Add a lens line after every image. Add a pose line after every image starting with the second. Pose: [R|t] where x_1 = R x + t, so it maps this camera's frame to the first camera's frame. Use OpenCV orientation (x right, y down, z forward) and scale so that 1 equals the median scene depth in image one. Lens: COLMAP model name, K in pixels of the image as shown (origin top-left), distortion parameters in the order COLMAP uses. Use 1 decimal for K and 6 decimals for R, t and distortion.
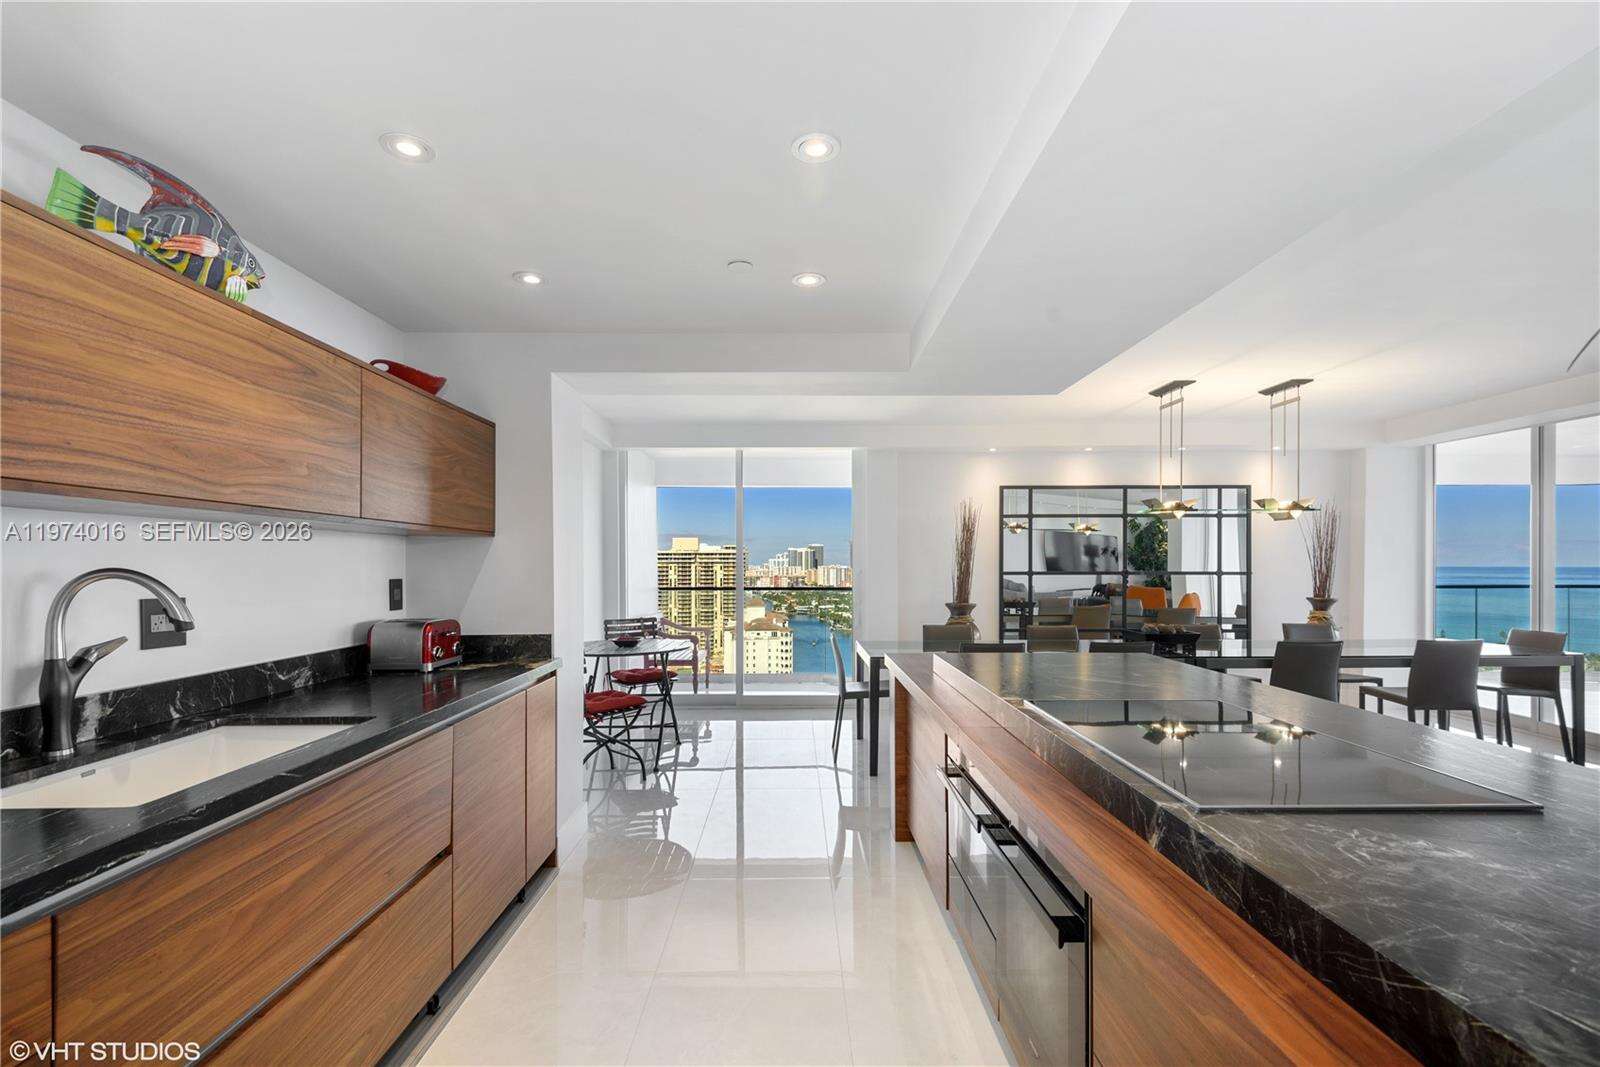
lens RADIAL K [[727.2, 0, 784.9], [0, 727.2, 550.6], [0, 0, 1]] dist [0.009894, -0.008413]
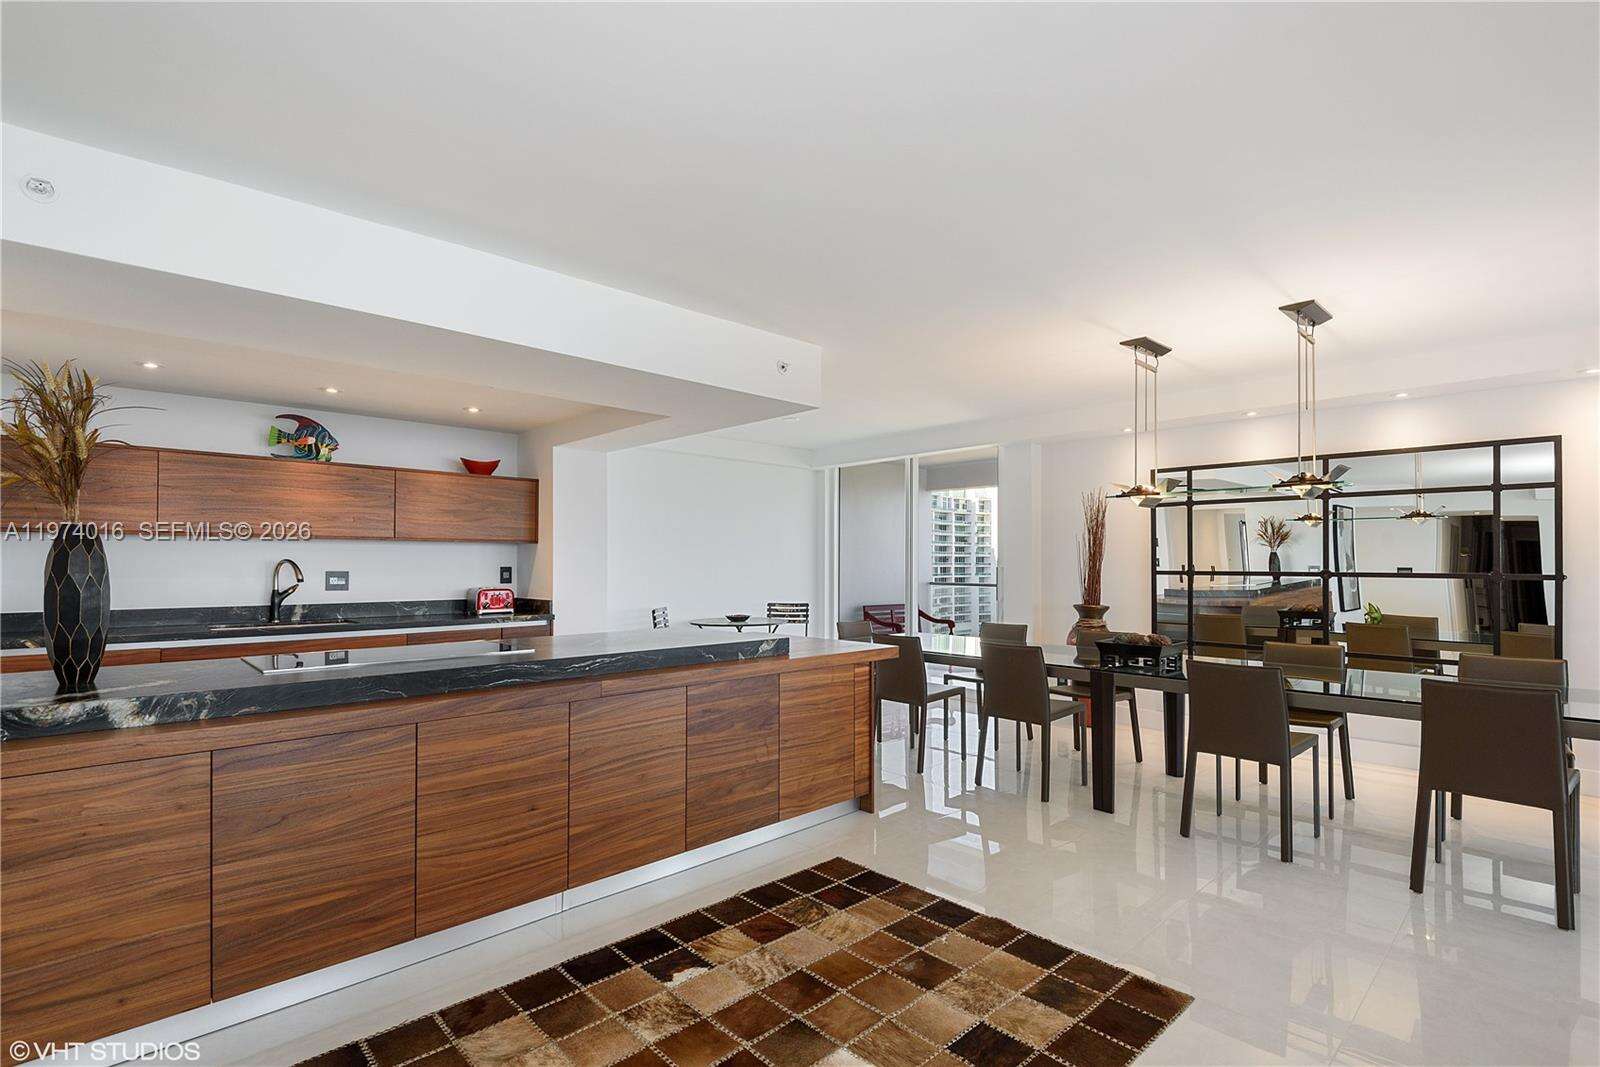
lens RADIAL K [[753.5, 0, 800.7], [0, 753.5, 544.8], [0, 0, 1]] dist [0.010204, -0.001504]
pose [[0.698972, -0.011729, -0.715053, 0.861944], [0.009446, 0.999930, -0.007168, 0.002239], [0.715086, -0.001744, 0.699034, 0.119723]]
